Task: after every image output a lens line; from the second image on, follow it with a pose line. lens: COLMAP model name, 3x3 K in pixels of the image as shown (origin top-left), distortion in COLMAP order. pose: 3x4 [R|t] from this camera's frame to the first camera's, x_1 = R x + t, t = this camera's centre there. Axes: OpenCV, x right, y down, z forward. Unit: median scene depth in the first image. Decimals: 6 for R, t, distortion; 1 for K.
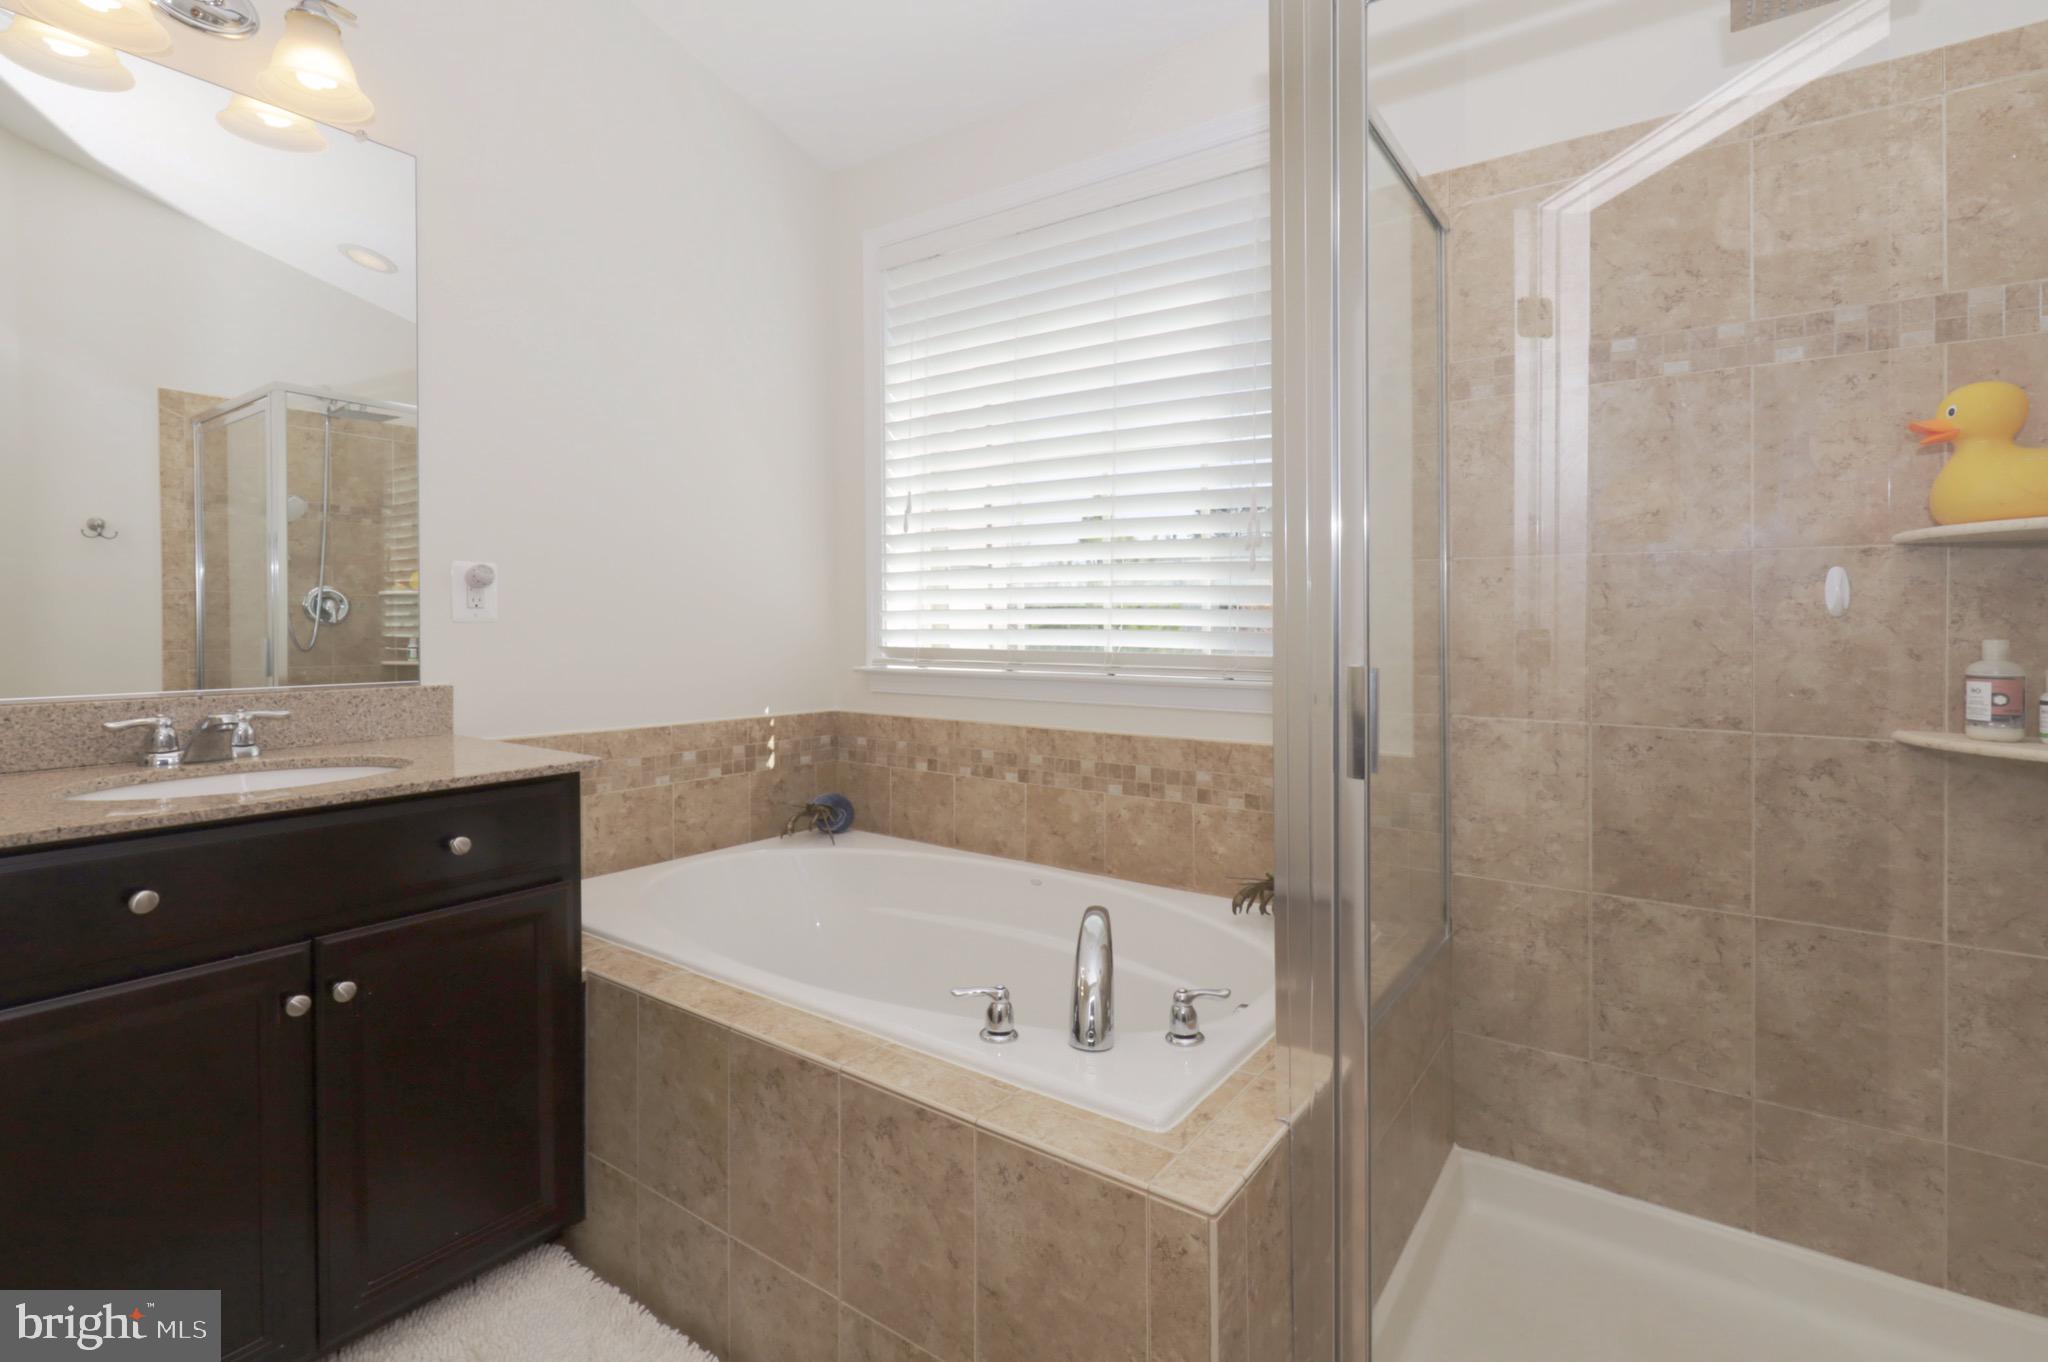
lens RADIAL K [[952.0, 0, 1020.5], [0, 952.0, 654.3], [0, 0, 1]] dist [0.003566, -0.000319]
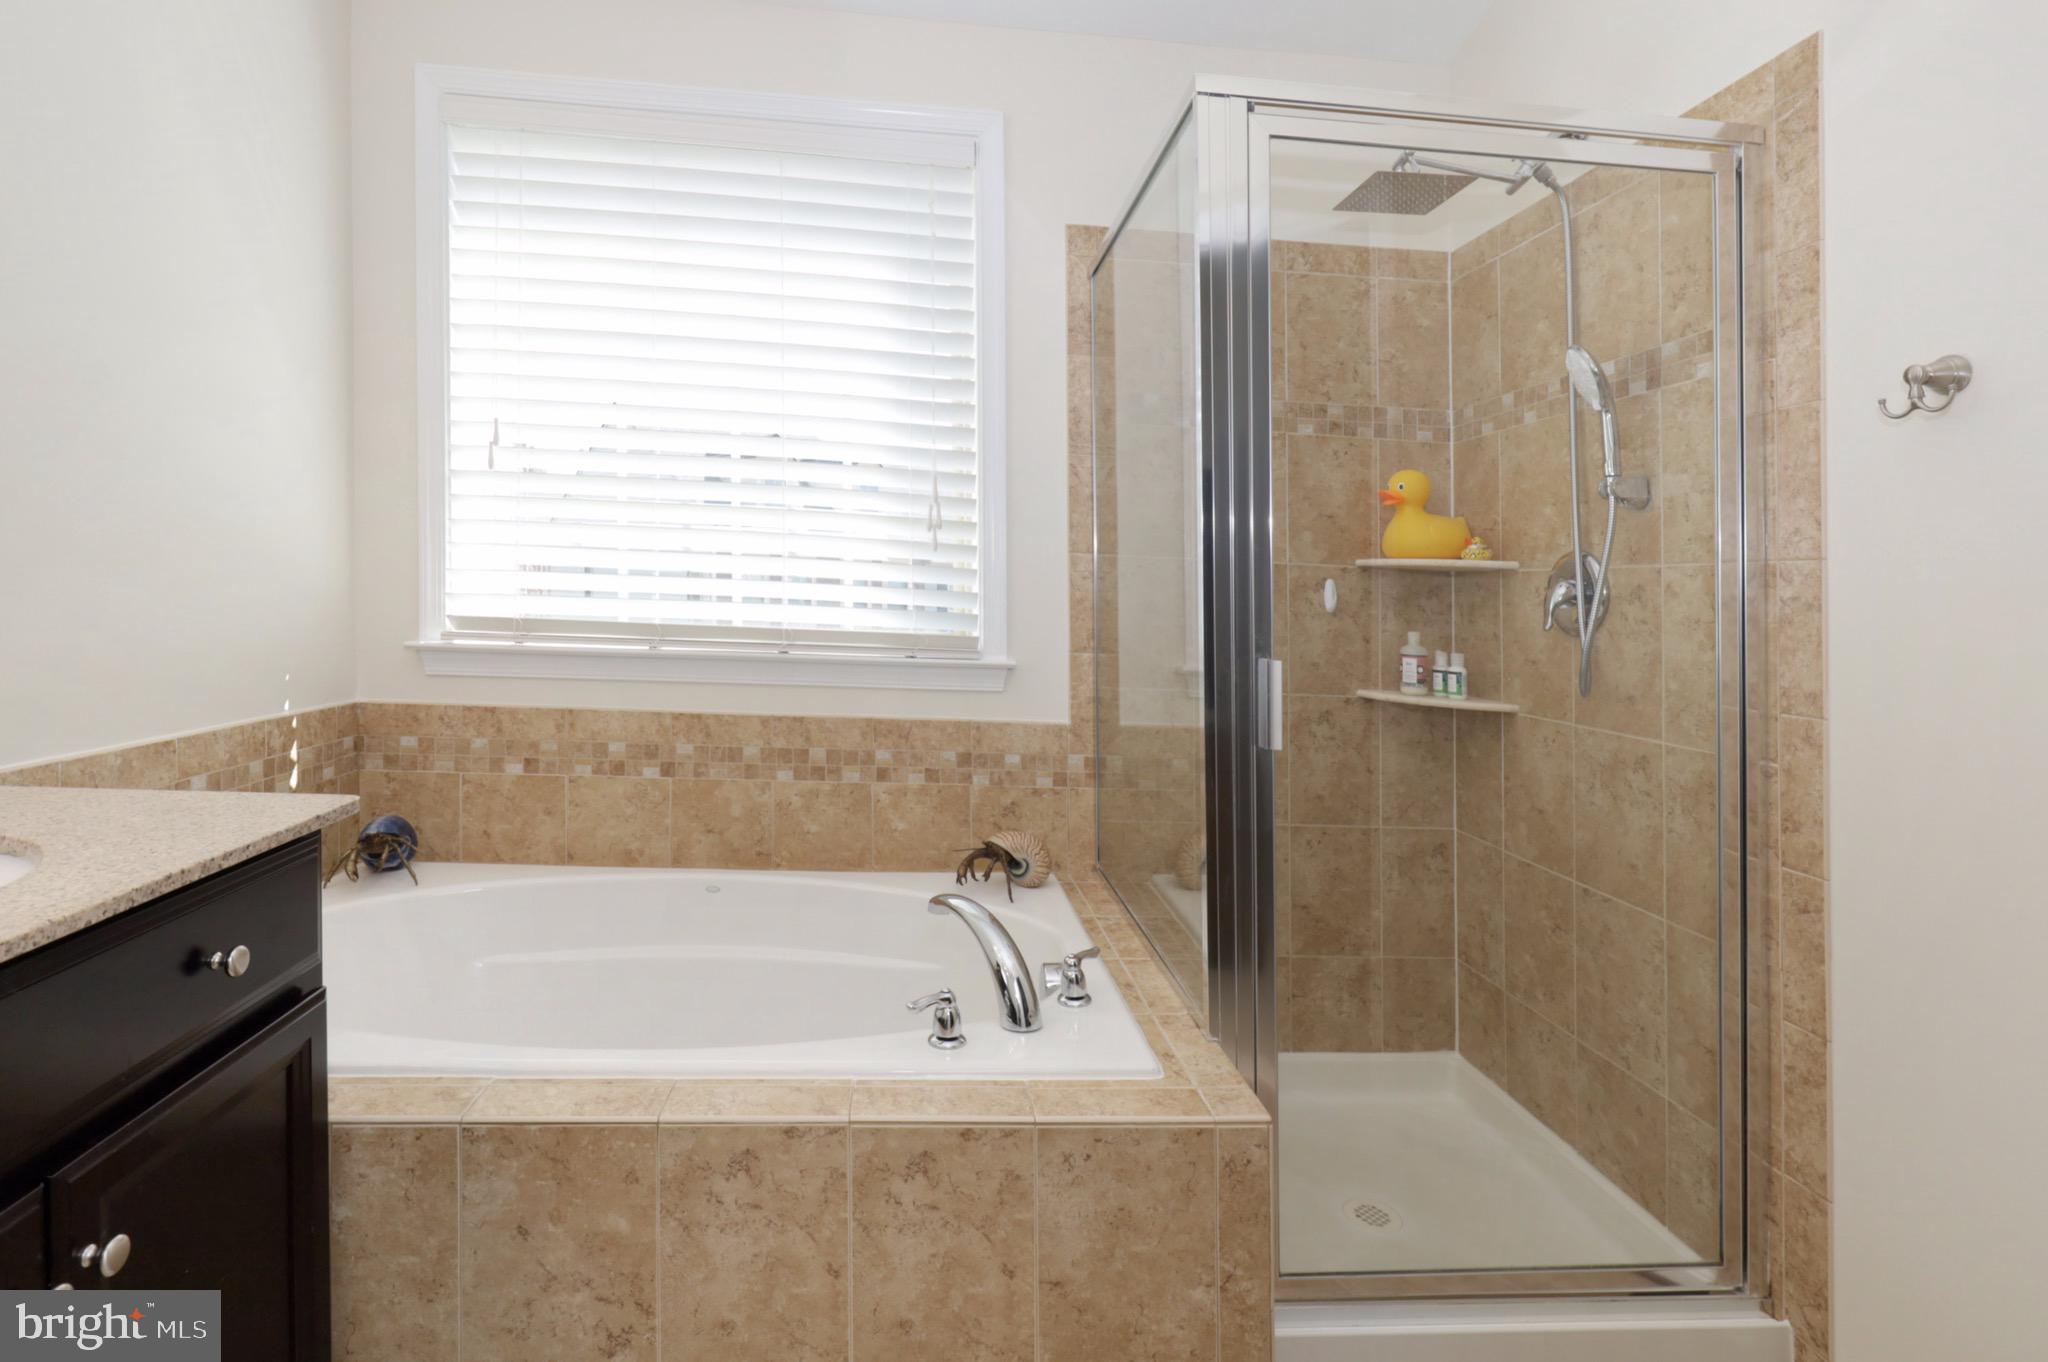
lens RADIAL K [[1010.1, 0, 1015.7], [0, 1010.1, 597.7], [0, 0, 1]] dist [0.006457, -0.001574]
pose [[0.753217, 0.026917, 0.657221, -0.467090], [-0.019702, 0.999637, -0.018361, -0.022184], [-0.657477, 0.000881, 0.753474, 0.129446]]
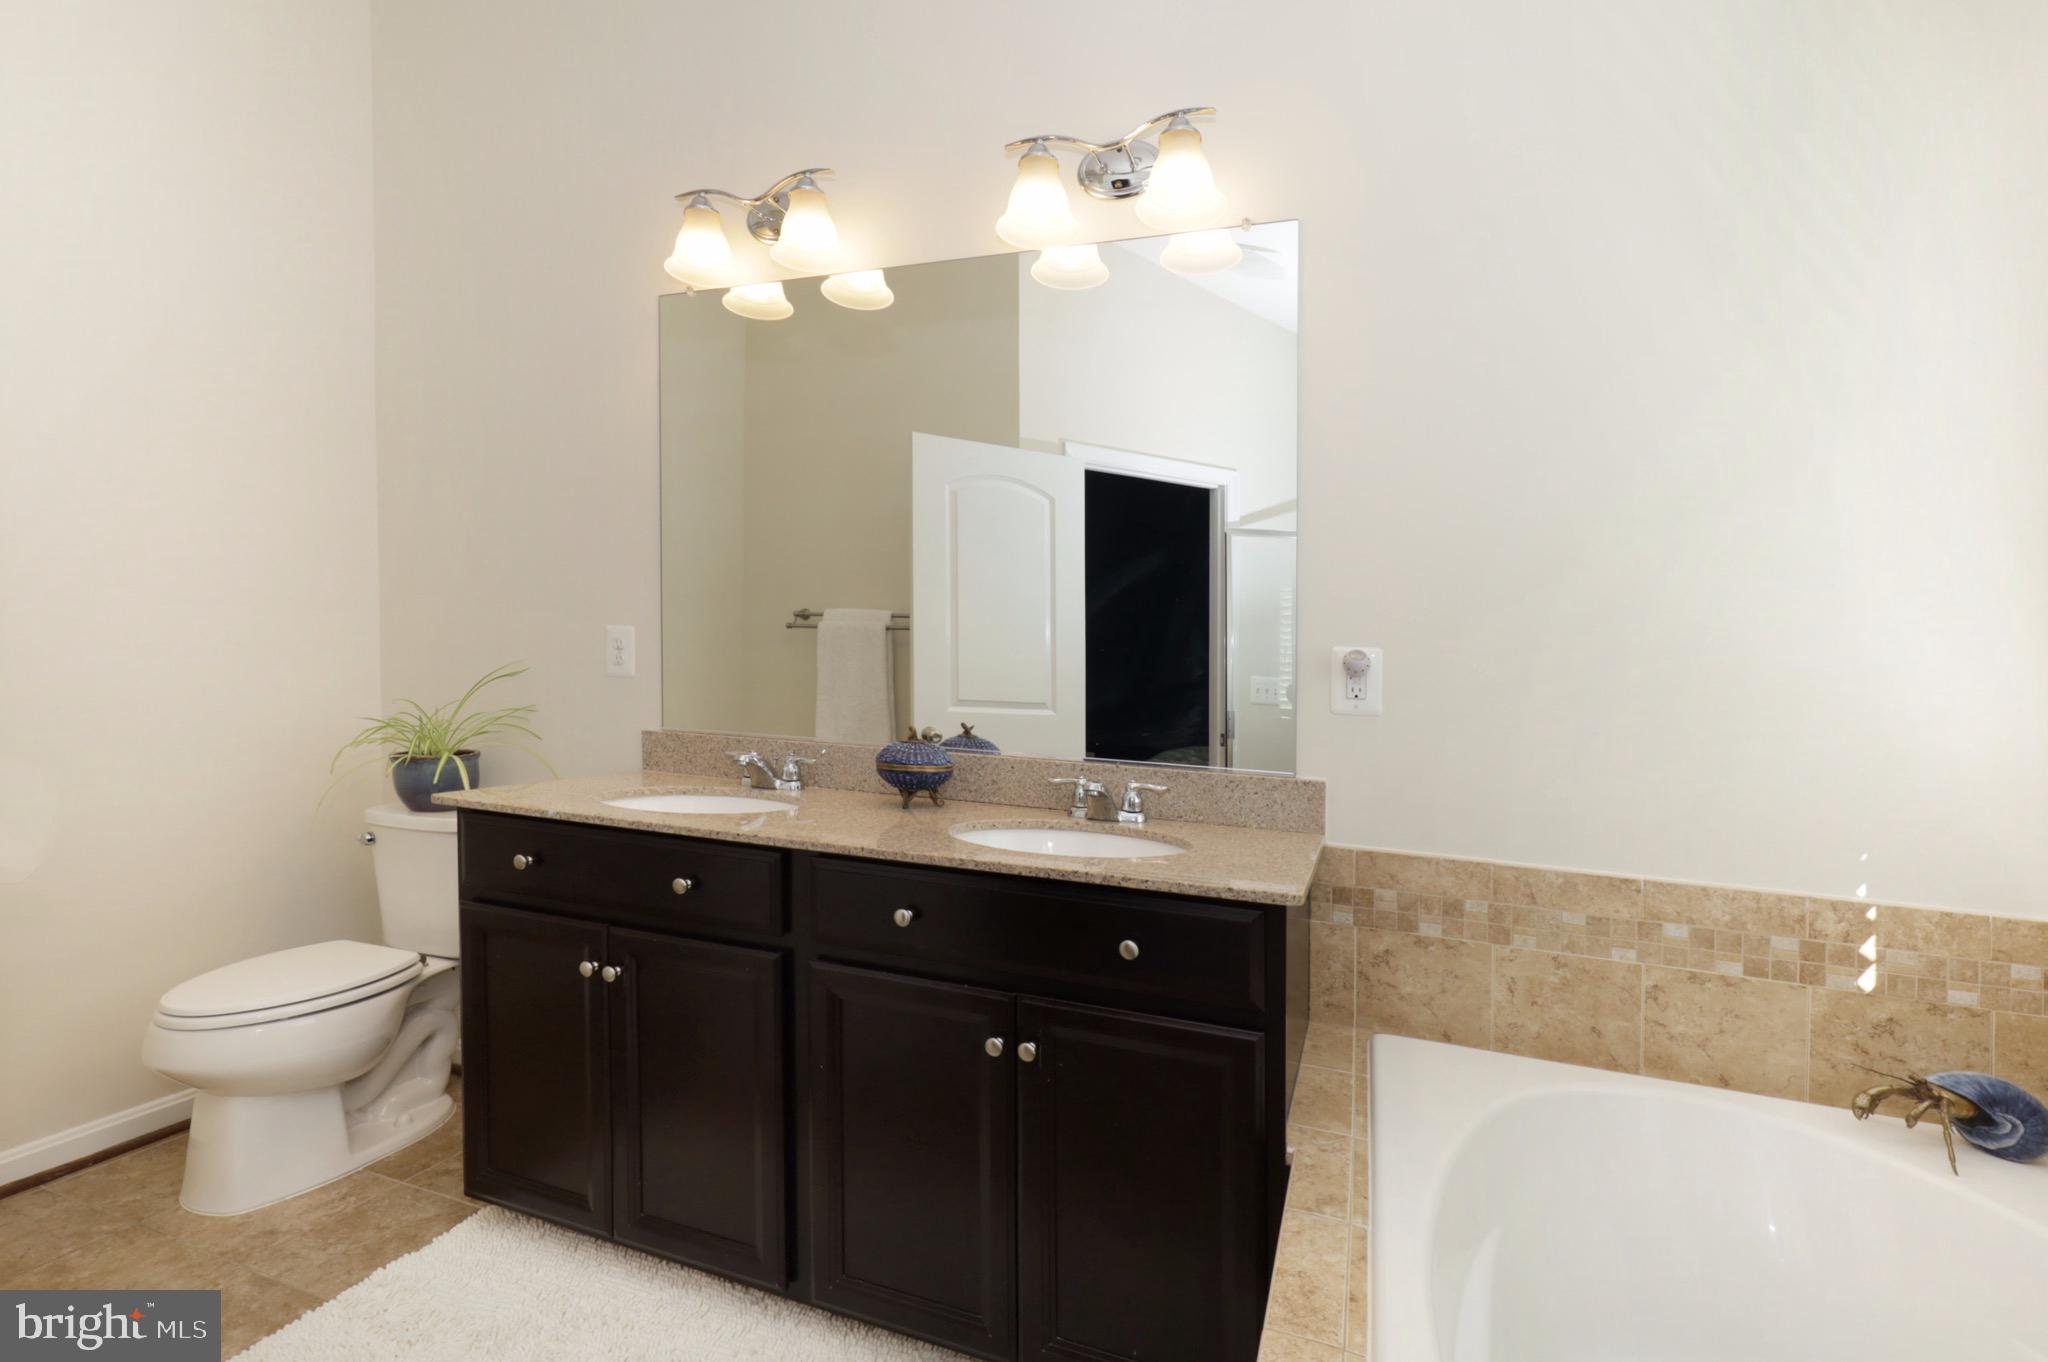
lens RADIAL K [[967.6, 0, 1024.1], [0, 967.6, 682.9], [0, 0, 1]] dist [-0.011807, 0.000098]
pose [[0.255247, 0.029016, -0.966440, 0.222874], [-0.071978, 0.997346, 0.010934, -0.050380], [0.964193, 0.066772, 0.256659, 0.452811]]
